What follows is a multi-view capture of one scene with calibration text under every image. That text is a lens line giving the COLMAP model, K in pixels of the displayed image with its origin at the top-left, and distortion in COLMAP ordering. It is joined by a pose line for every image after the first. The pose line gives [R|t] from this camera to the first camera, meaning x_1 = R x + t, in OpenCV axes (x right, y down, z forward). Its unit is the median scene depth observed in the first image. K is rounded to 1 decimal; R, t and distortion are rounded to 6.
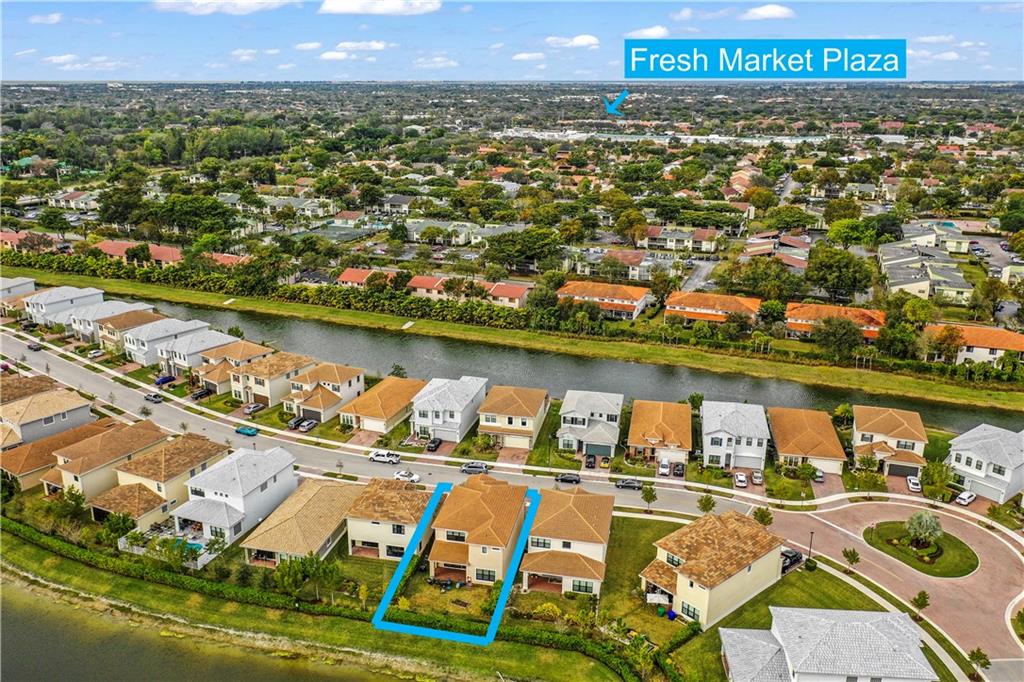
lens RADIAL K [[815.8, 0, 513.3], [0, 815.8, 343.8], [0, 0, 1]] dist [0.005473, -0.006906]
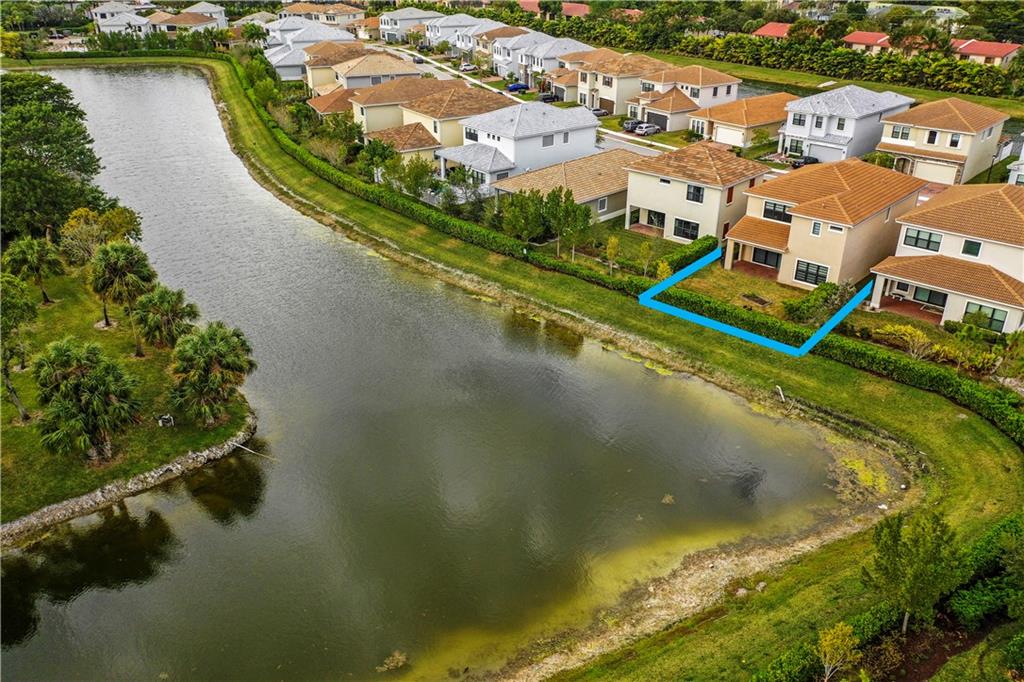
lens RADIAL K [[815.8, 0, 513.3], [0, 815.8, 343.8], [0, 0, 1]] dist [0.005473, -0.006906]
pose [[0.852723, 0.216278, -0.475487, 0.070532], [-0.147560, 0.972921, 0.177909, 0.232848], [0.501089, -0.081544, 0.861545, 0.318627]]
